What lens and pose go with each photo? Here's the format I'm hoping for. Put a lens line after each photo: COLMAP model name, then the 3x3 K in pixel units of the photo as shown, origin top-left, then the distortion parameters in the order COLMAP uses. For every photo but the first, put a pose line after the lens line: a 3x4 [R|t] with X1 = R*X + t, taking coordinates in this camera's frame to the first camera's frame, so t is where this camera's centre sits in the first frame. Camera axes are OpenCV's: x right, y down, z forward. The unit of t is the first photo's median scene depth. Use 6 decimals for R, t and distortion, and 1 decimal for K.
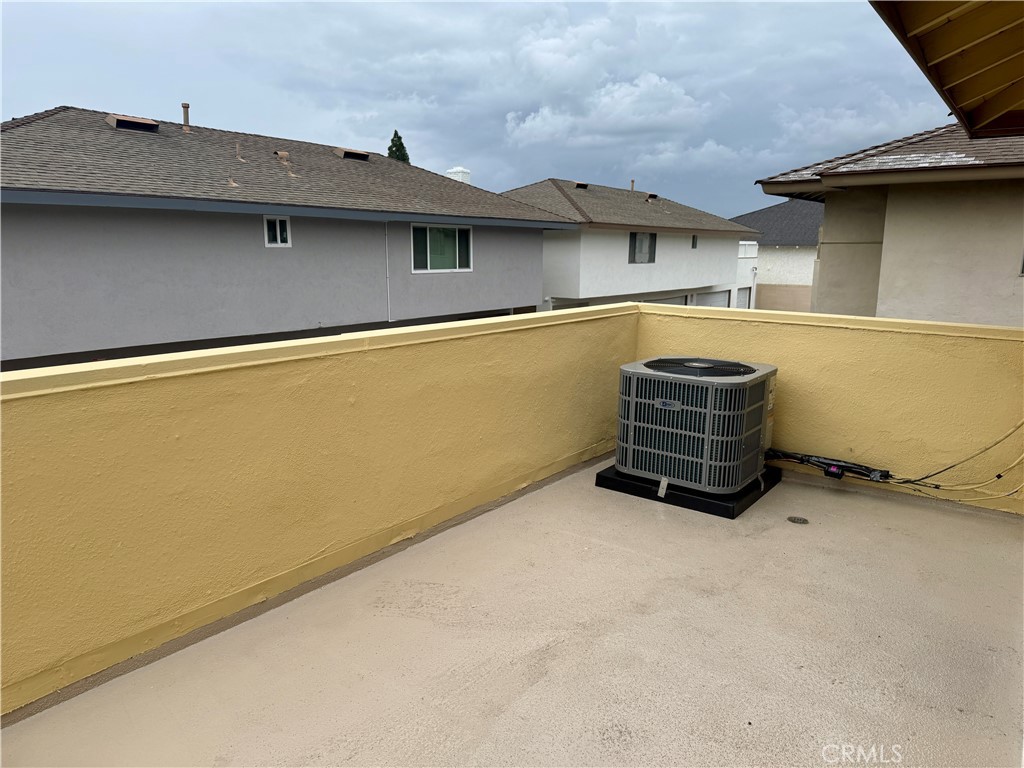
lens RADIAL K [[715.2, 0, 509.1], [0, 715.2, 387.4], [0, 0, 1]] dist [0.046960, -0.058838]
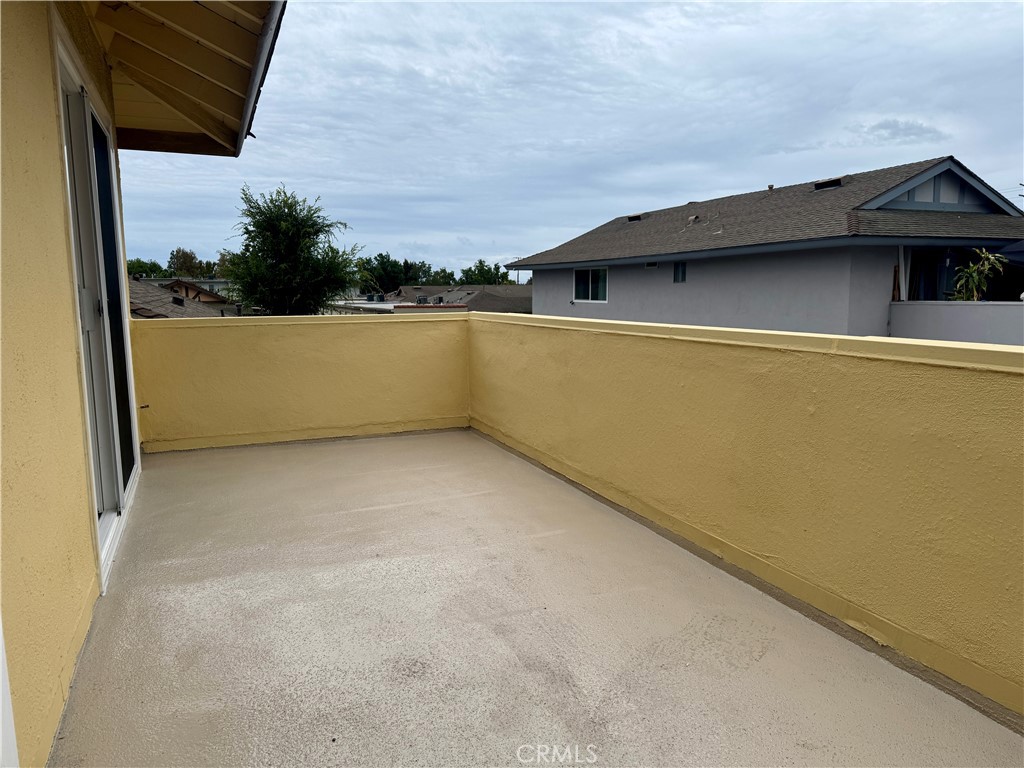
lens RADIAL K [[715.2, 0, 509.1], [0, 715.2, 387.4], [0, 0, 1]] dist [0.046960, -0.058838]
pose [[-0.516126, 0.108995, -0.849550, 0.745167], [-0.157456, 0.962892, 0.219196, -0.149462], [0.841916, 0.246899, -0.479811, 1.198642]]
